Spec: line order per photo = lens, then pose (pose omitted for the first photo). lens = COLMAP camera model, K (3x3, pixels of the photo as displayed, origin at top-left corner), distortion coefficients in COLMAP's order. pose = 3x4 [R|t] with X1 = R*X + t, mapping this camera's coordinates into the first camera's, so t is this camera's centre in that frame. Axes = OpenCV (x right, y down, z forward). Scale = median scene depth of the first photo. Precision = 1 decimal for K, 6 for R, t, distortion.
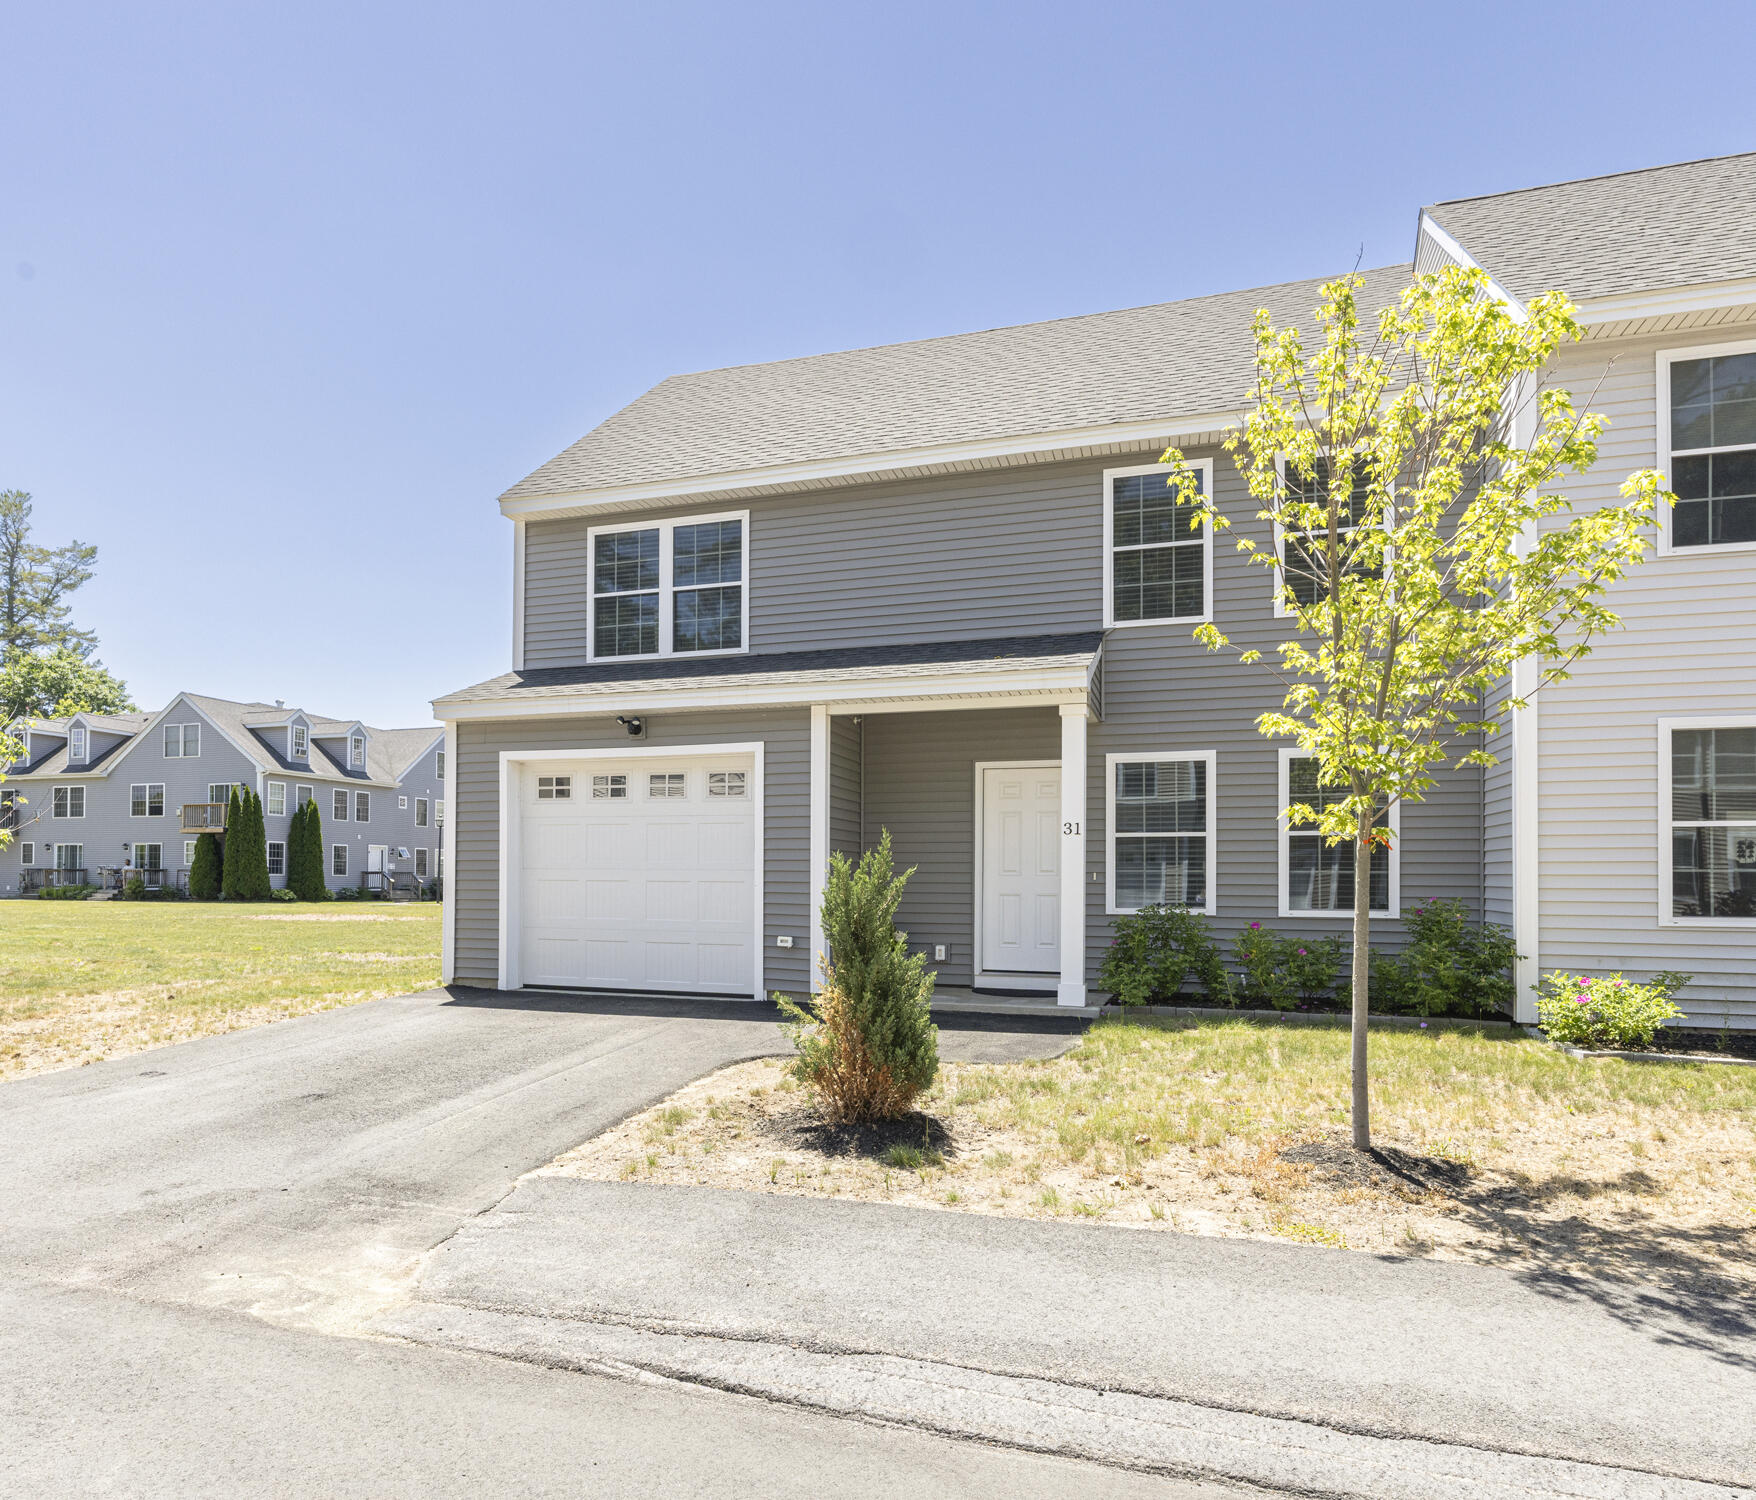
lens RADIAL K [[1085.9, 0, 785.8], [0, 1085.9, 859.3], [0, 0, 1]] dist [-0.002918, -0.001929]
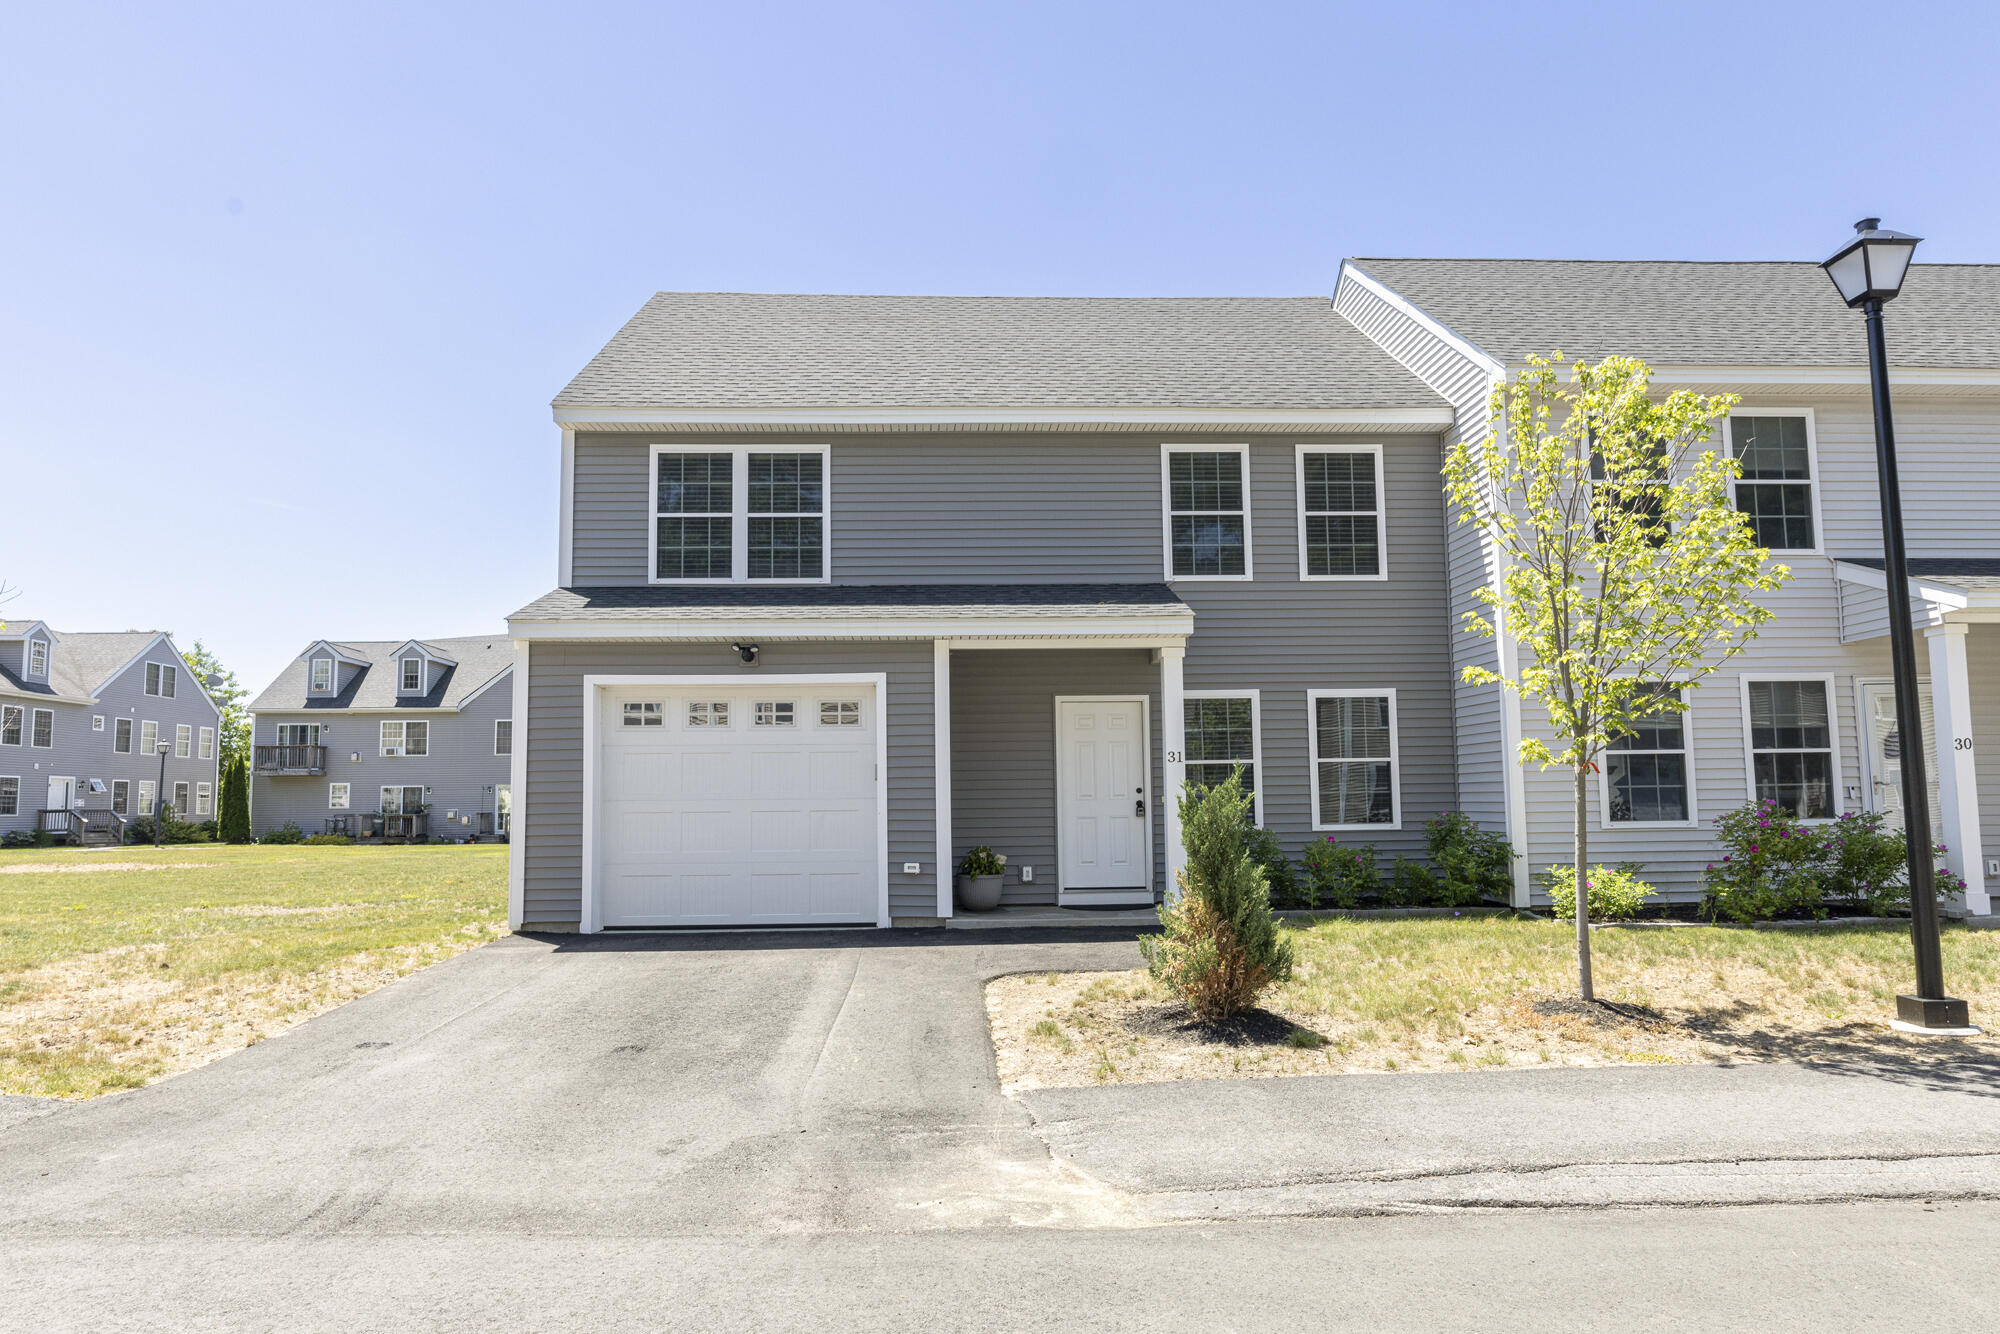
lens RADIAL K [[1101.0, 0, 995.5], [0, 1101.0, 715.0], [0, 0, 1]] dist [-0.007658, 0.000341]
pose [[0.932790, 0.011828, 0.360227, -0.297269], [0.011385, 0.997996, -0.062250, -0.002507], [-0.360241, 0.062167, 0.930785, -0.002802]]
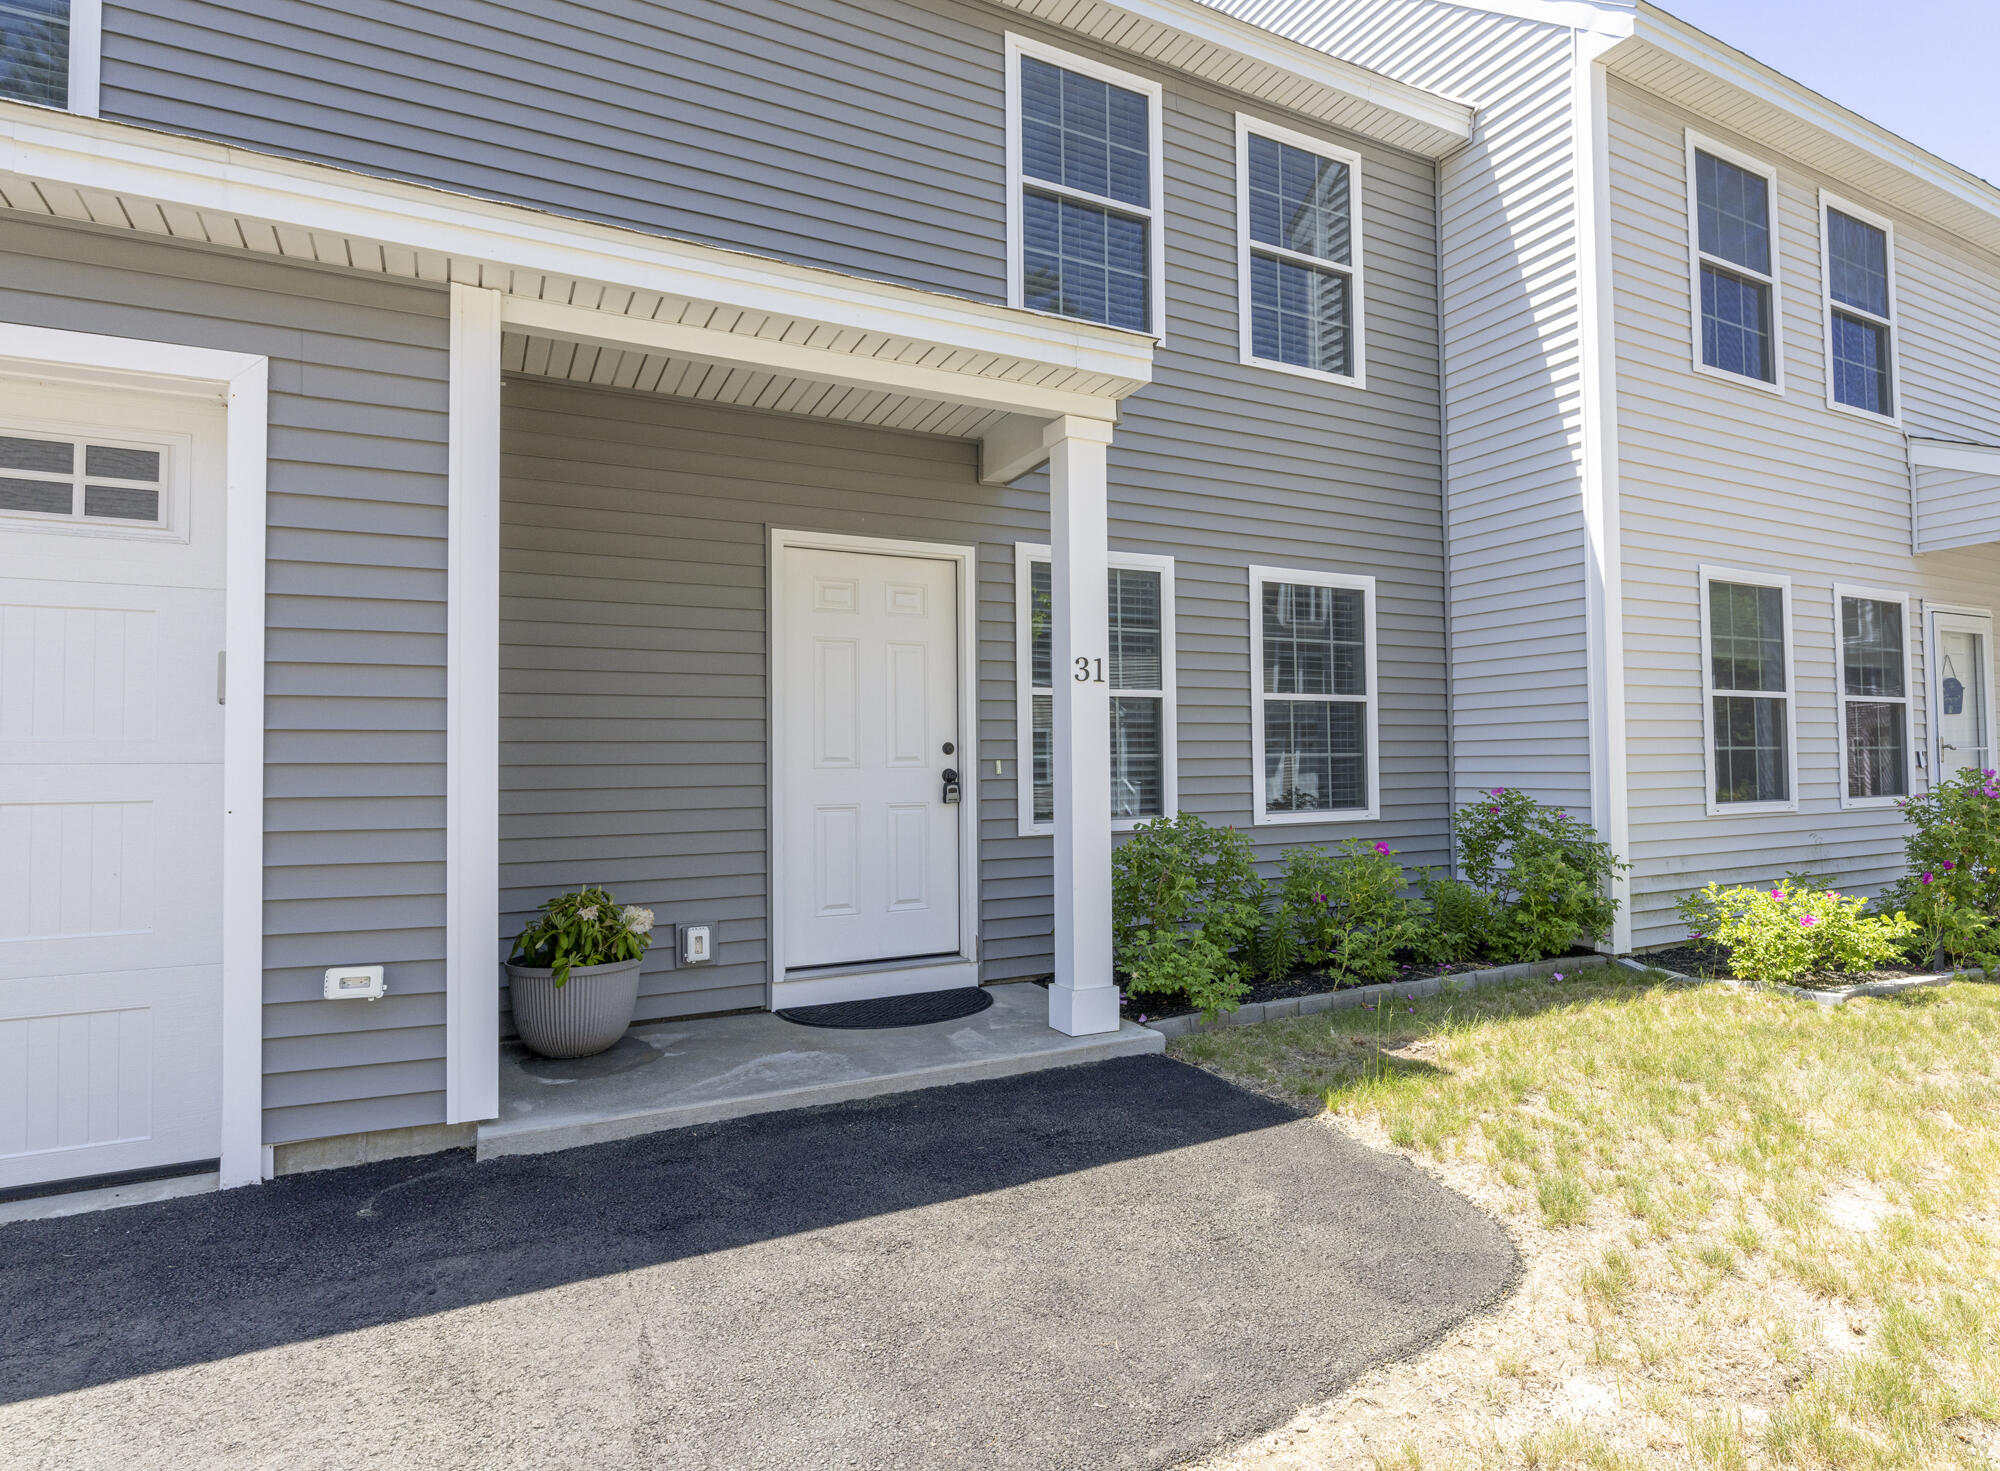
lens RADIAL K [[1171.5, 0, 1153.1], [0, 1171.5, 725.6], [0, 0, 1]] dist [-0.004929, -0.002425]
pose [[0.656136, 0.011996, 0.754547, -0.106137], [0.002881, 0.999827, -0.018401, 0.006369], [-0.754637, 0.014248, 0.655988, 0.581037]]
